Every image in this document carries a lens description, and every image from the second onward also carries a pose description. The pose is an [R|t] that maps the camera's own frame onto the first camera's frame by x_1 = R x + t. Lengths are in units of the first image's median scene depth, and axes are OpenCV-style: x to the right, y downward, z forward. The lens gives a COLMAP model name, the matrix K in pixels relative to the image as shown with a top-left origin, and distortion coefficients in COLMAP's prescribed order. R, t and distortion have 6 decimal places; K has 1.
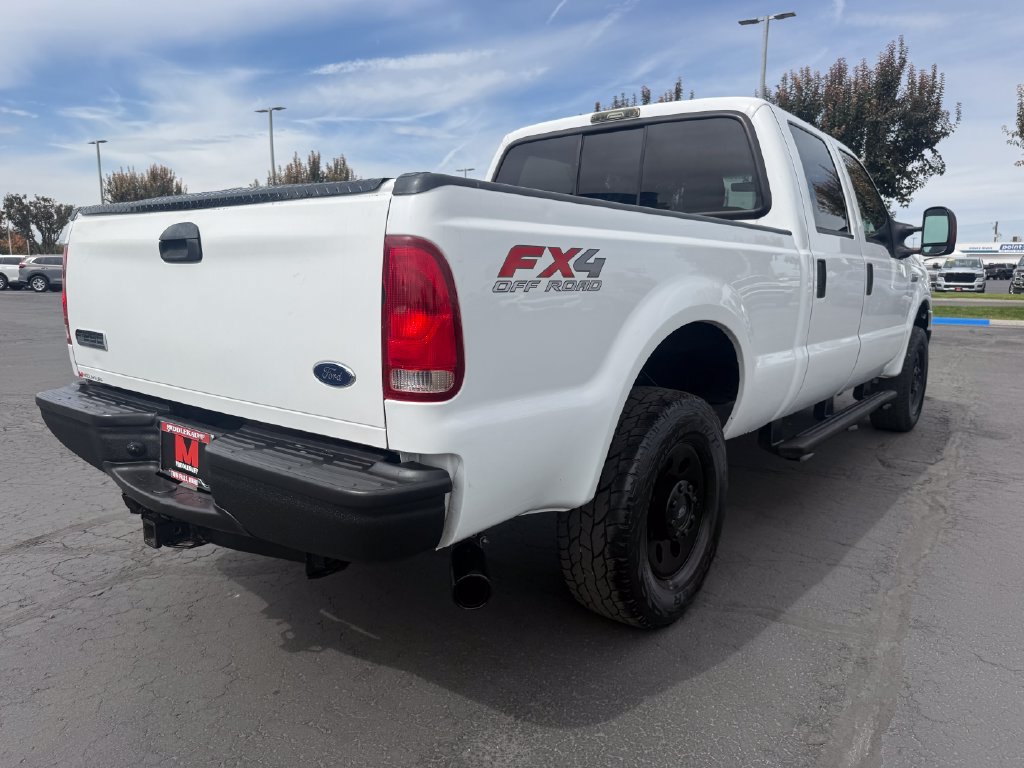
lens RADIAL K [[737.2, 0, 516.1], [0, 737.2, 386.8], [0, 0, 1]] dist [0.041641, -0.049802]
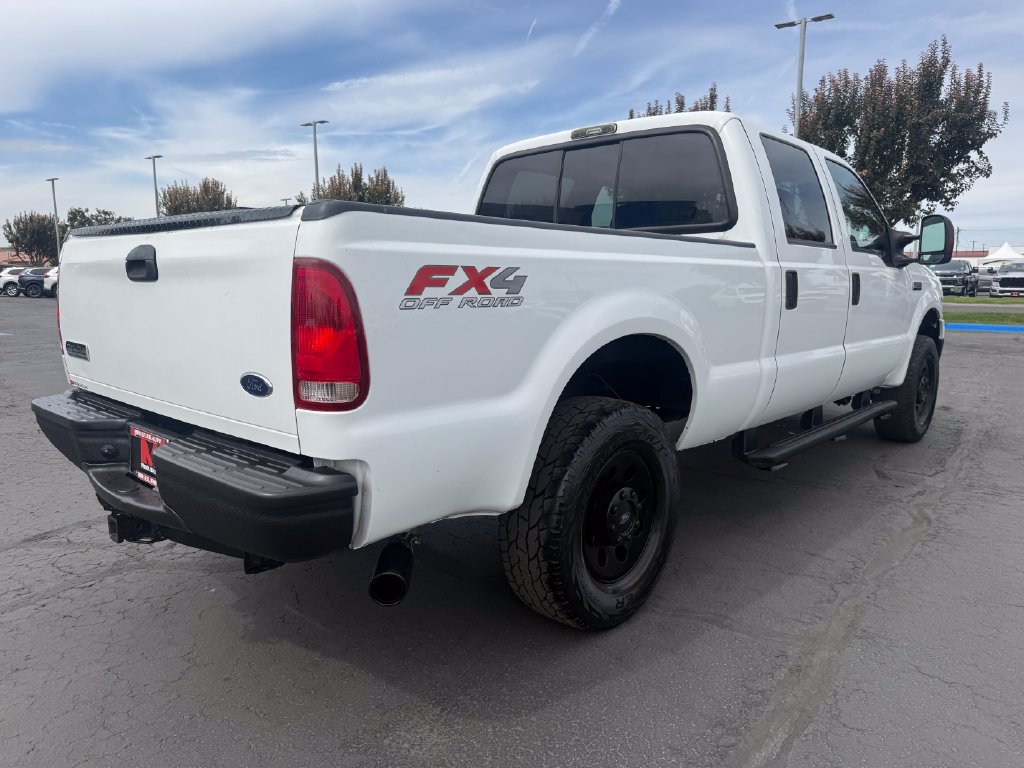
lens RADIAL K [[737.2, 0, 511.6], [0, 737.2, 389.0], [0, 0, 1]] dist [0.041641, -0.049802]
pose [[0.997359, 0.004987, -0.072453, 0.137185], [-0.005385, 0.999971, -0.005294, -0.004860], [0.072425, 0.005670, 0.997358, -0.039246]]
